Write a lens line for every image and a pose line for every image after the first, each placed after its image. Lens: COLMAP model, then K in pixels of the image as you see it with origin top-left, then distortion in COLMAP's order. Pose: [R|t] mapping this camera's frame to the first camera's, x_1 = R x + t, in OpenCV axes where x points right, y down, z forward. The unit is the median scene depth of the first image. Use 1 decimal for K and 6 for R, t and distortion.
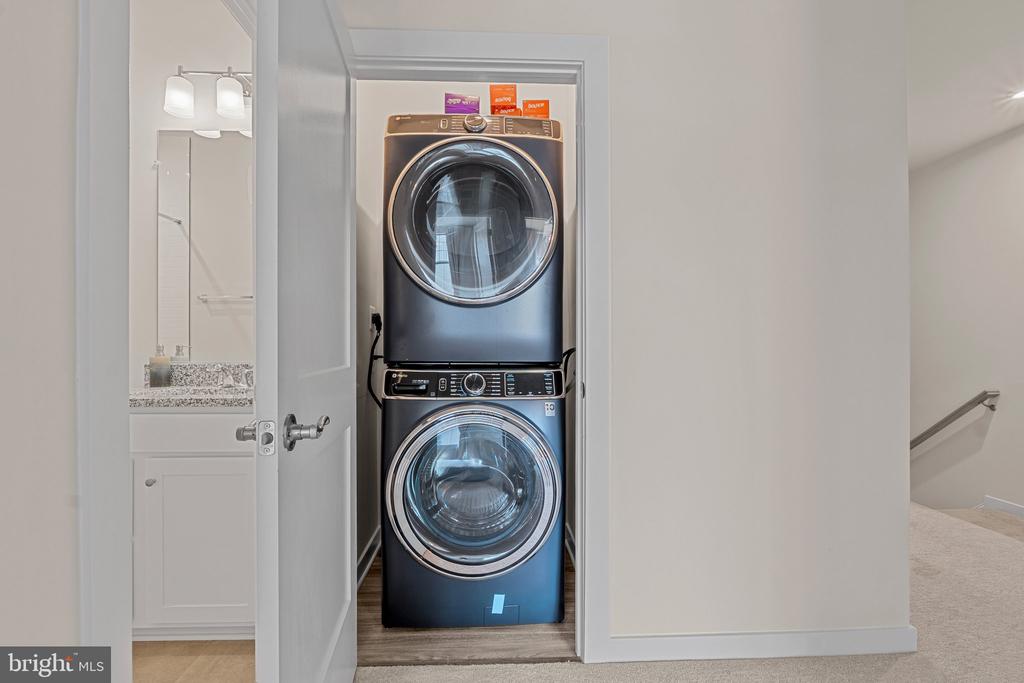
lens RADIAL K [[507.5, 0, 517.5], [0, 507.5, 340.6], [0, 0, 1]] dist [-0.005903, -0.001017]
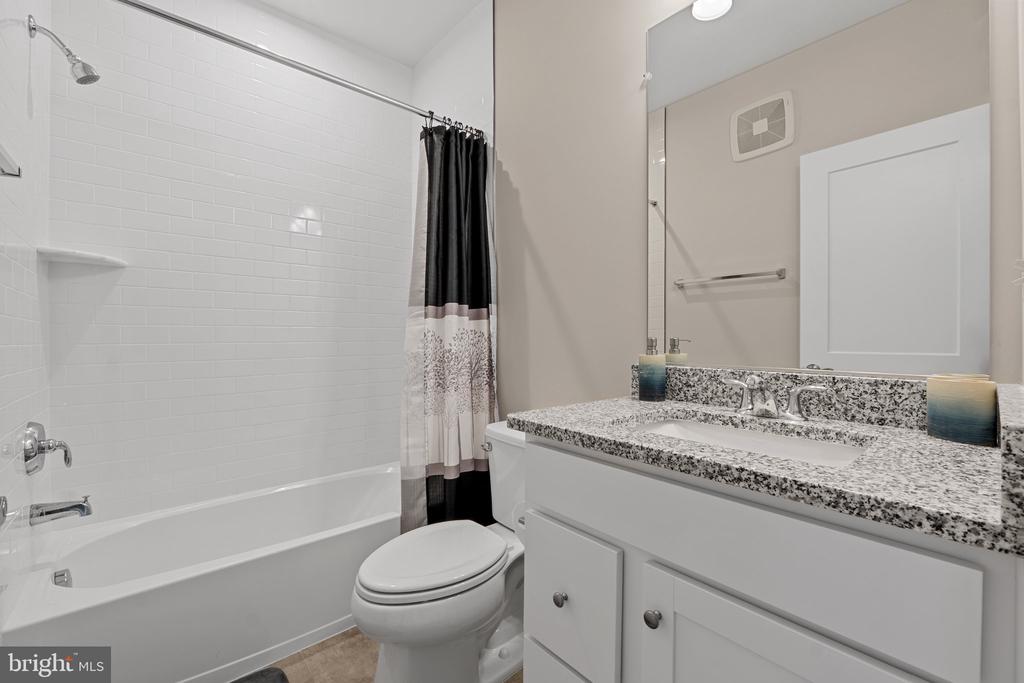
lens RADIAL K [[423.7, 0, 511.5], [0, 423.7, 336.4], [0, 0, 1]] dist [-0.010747, -0.000667]
pose [[0.638677, 0.008161, -0.769432, -0.387484], [0.000683, 0.999937, 0.011173, 0.000182], [0.769475, -0.007662, 0.638632, 0.489340]]
